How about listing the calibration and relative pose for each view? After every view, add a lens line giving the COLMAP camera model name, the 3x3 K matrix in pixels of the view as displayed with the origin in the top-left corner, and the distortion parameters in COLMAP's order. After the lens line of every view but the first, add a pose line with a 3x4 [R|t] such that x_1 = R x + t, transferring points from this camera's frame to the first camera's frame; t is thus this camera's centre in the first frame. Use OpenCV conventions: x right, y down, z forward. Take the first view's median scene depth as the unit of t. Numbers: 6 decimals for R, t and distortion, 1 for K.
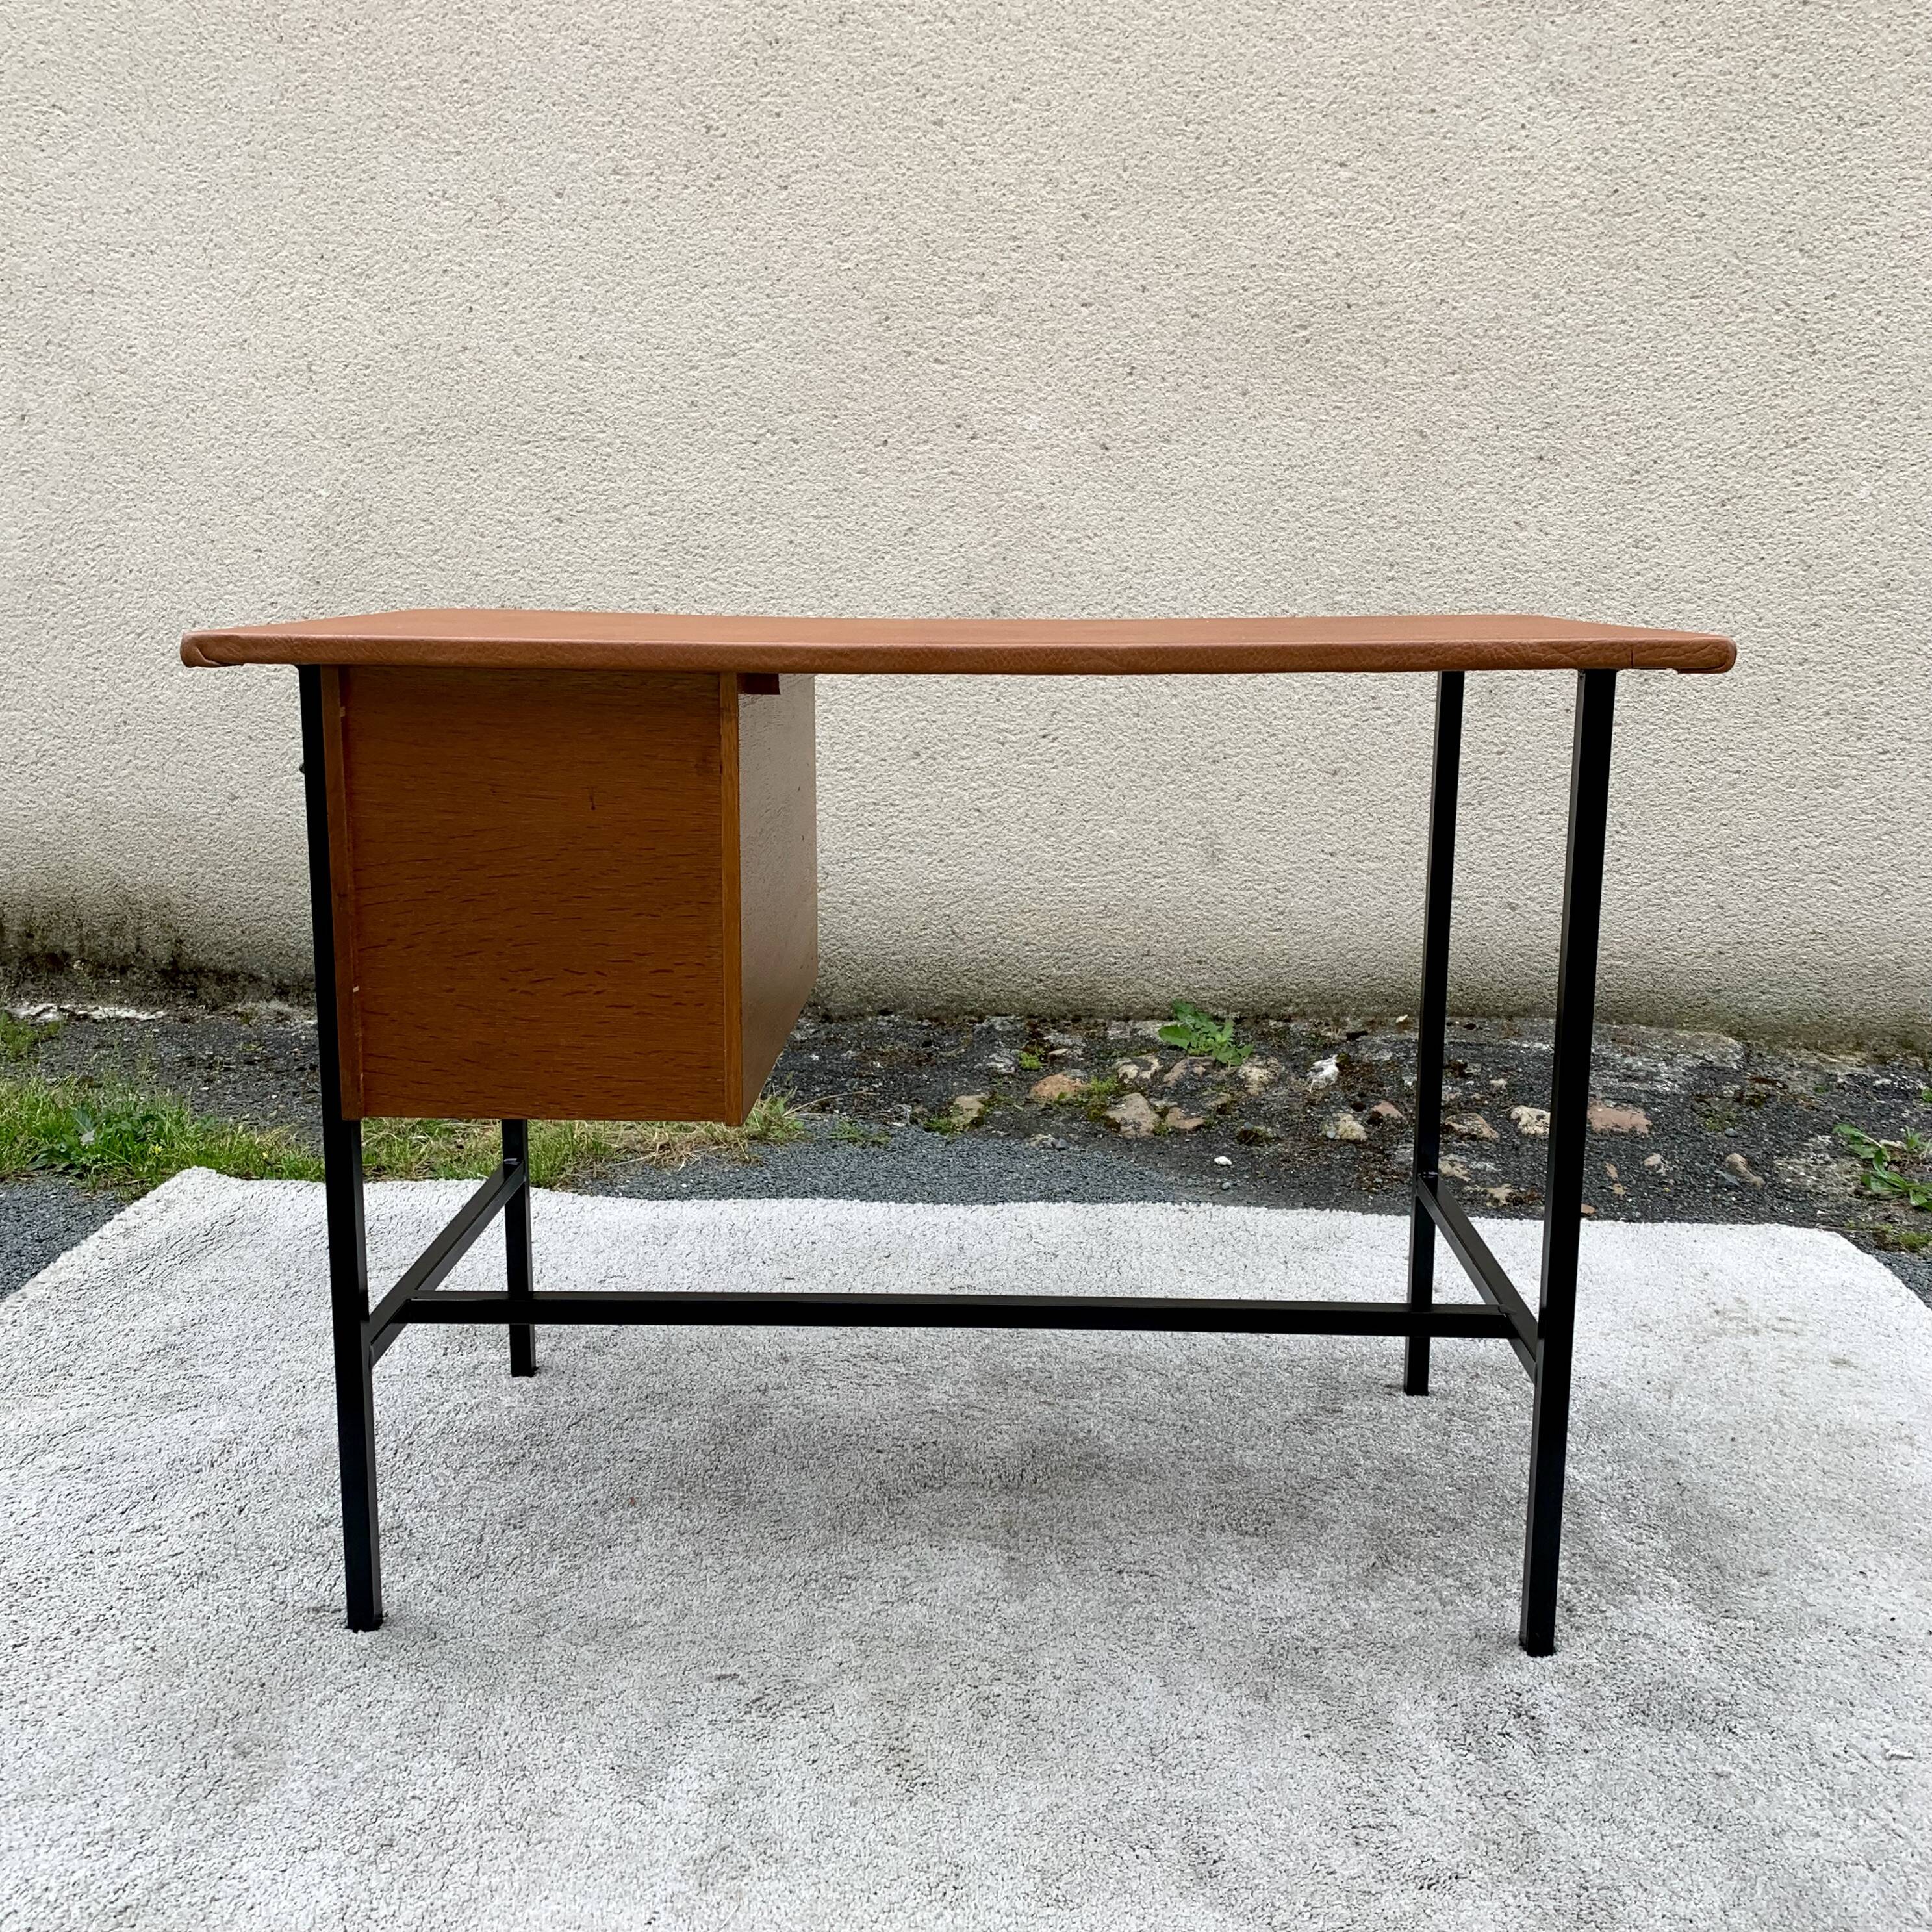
lens RADIAL K [[1973.8, 0, 969.1], [0, 1973.8, 938.1], [0, 0, 1]] dist [0.151831, -0.426901]
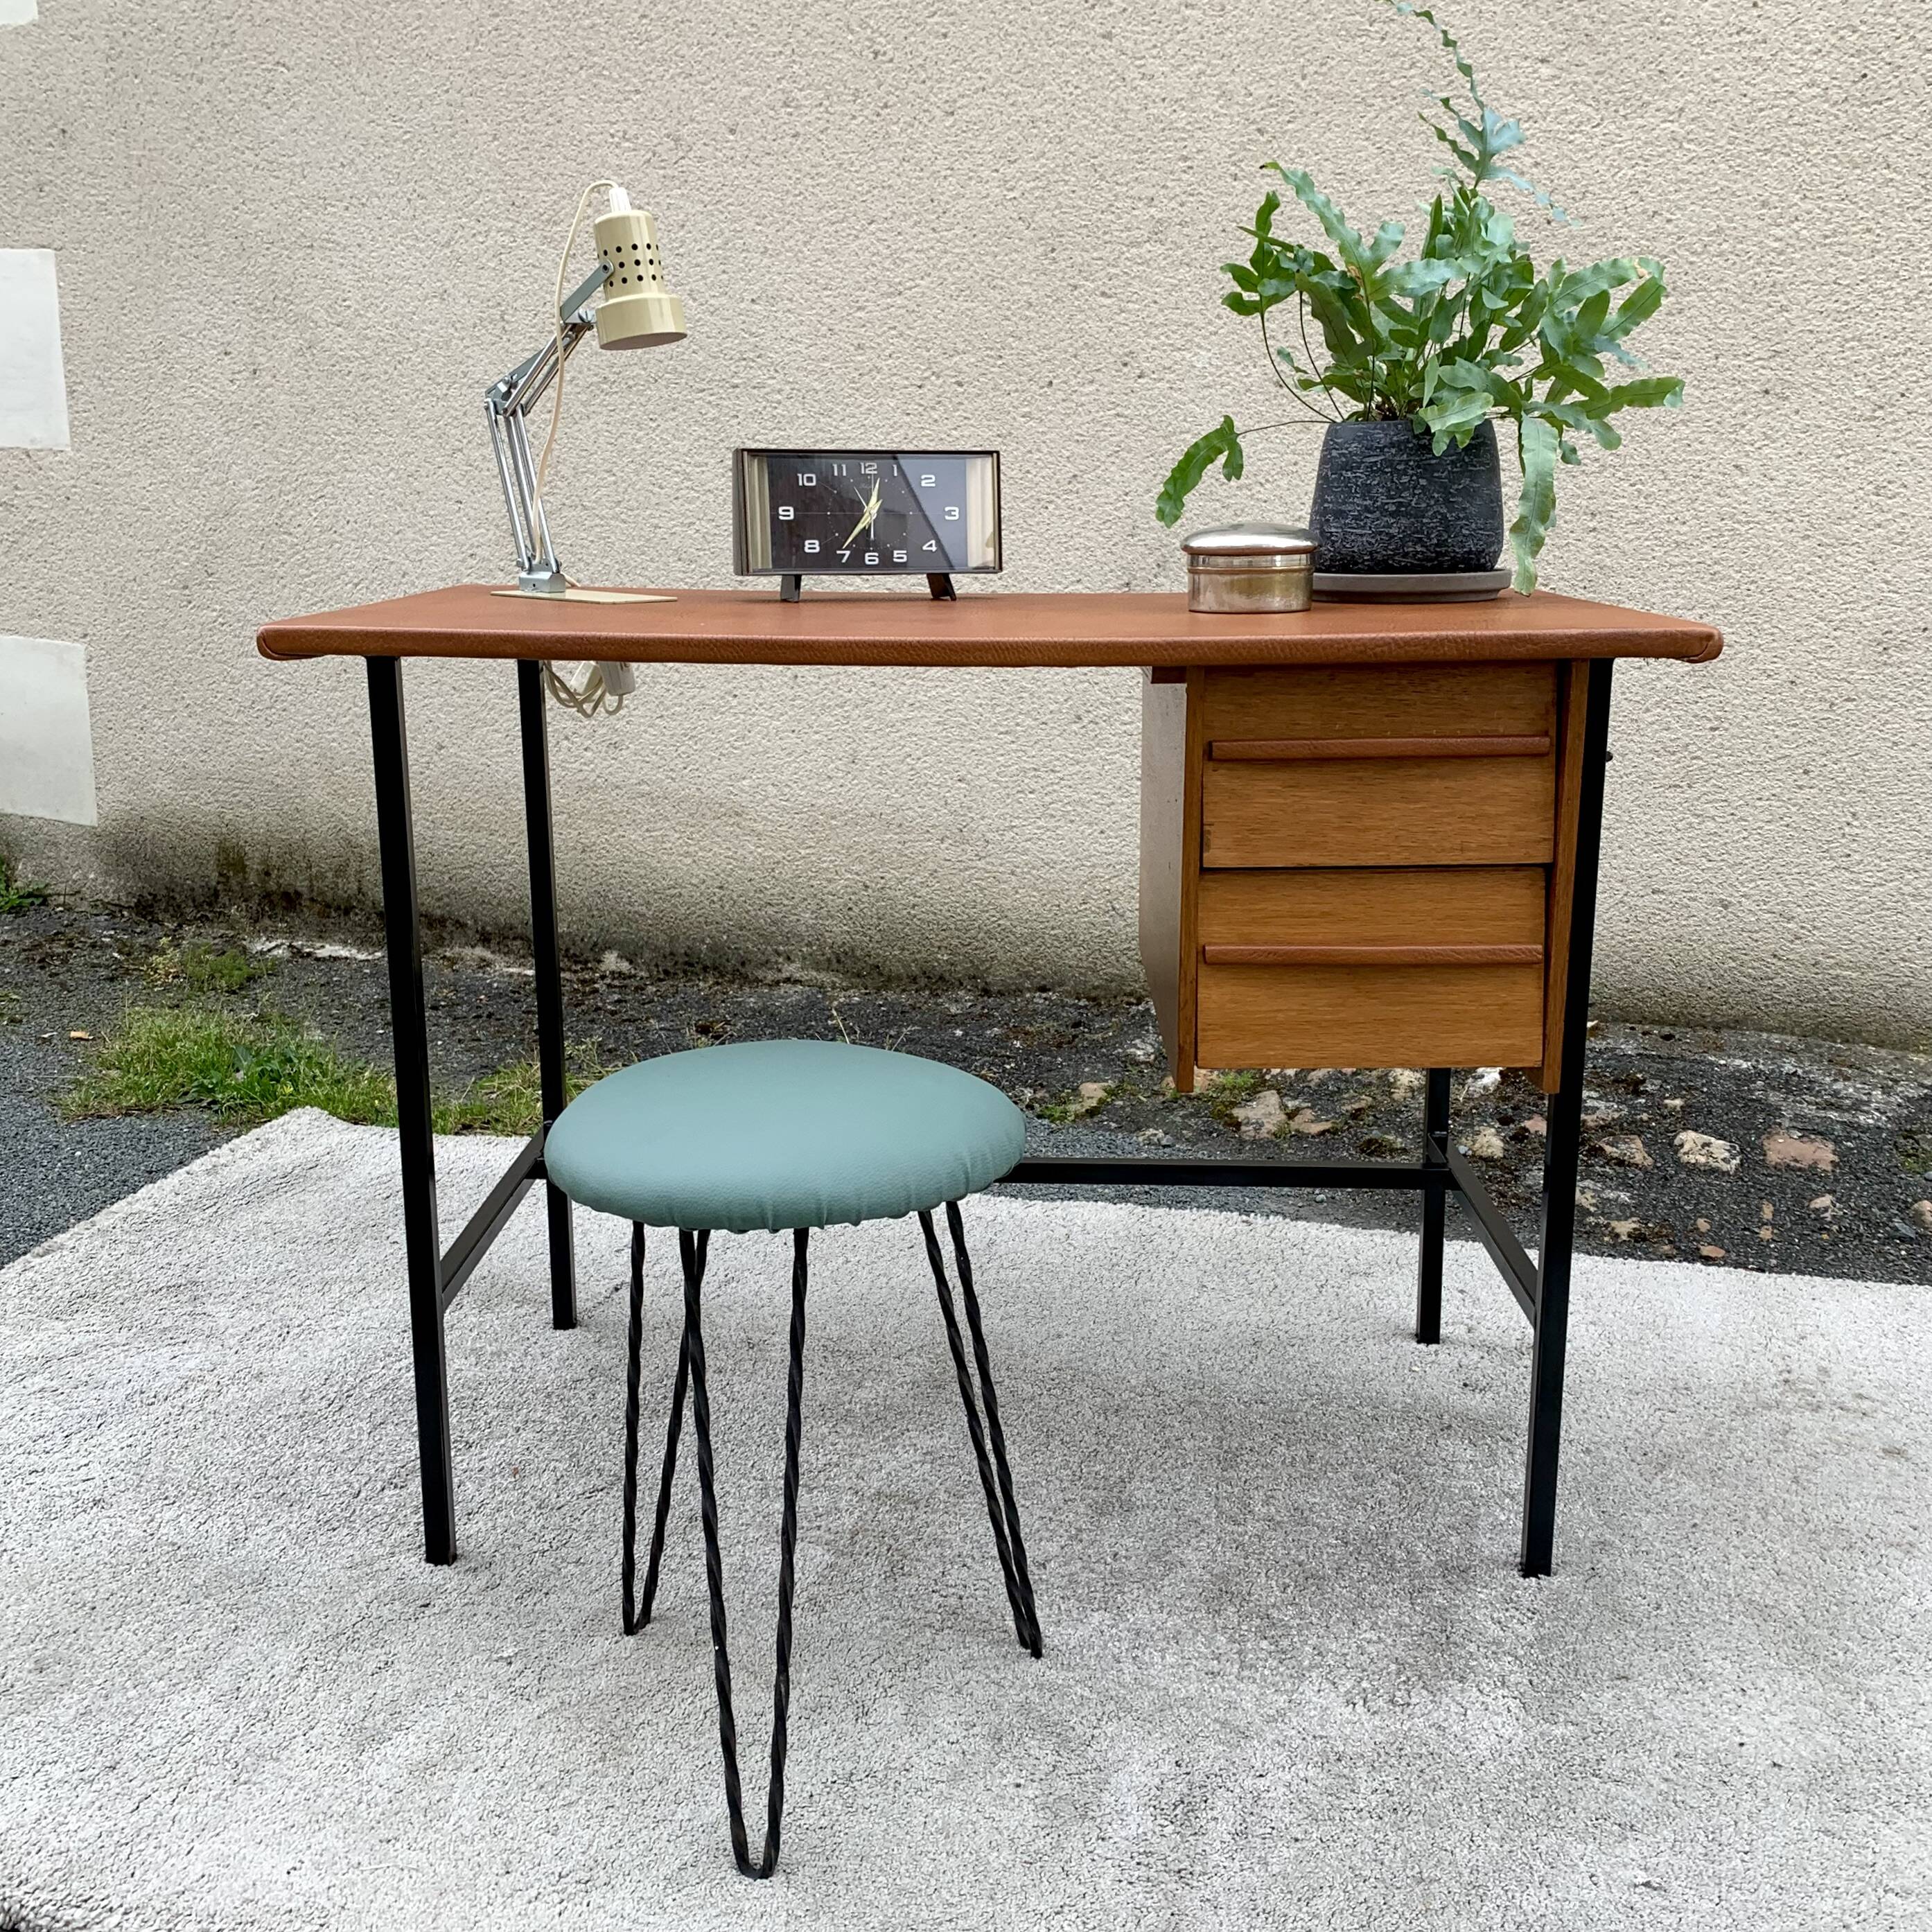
lens RADIAL K [[2101.5, 0, 960.4], [0, 2101.5, 991.6], [0, 0, 1]] dist [0.142307, -0.400554]
pose [[0.972001, 0.047847, -0.230052, 0.167158], [-0.035657, 0.997745, 0.056858, -0.019125], [0.232254, -0.047063, 0.971516, 0.005135]]
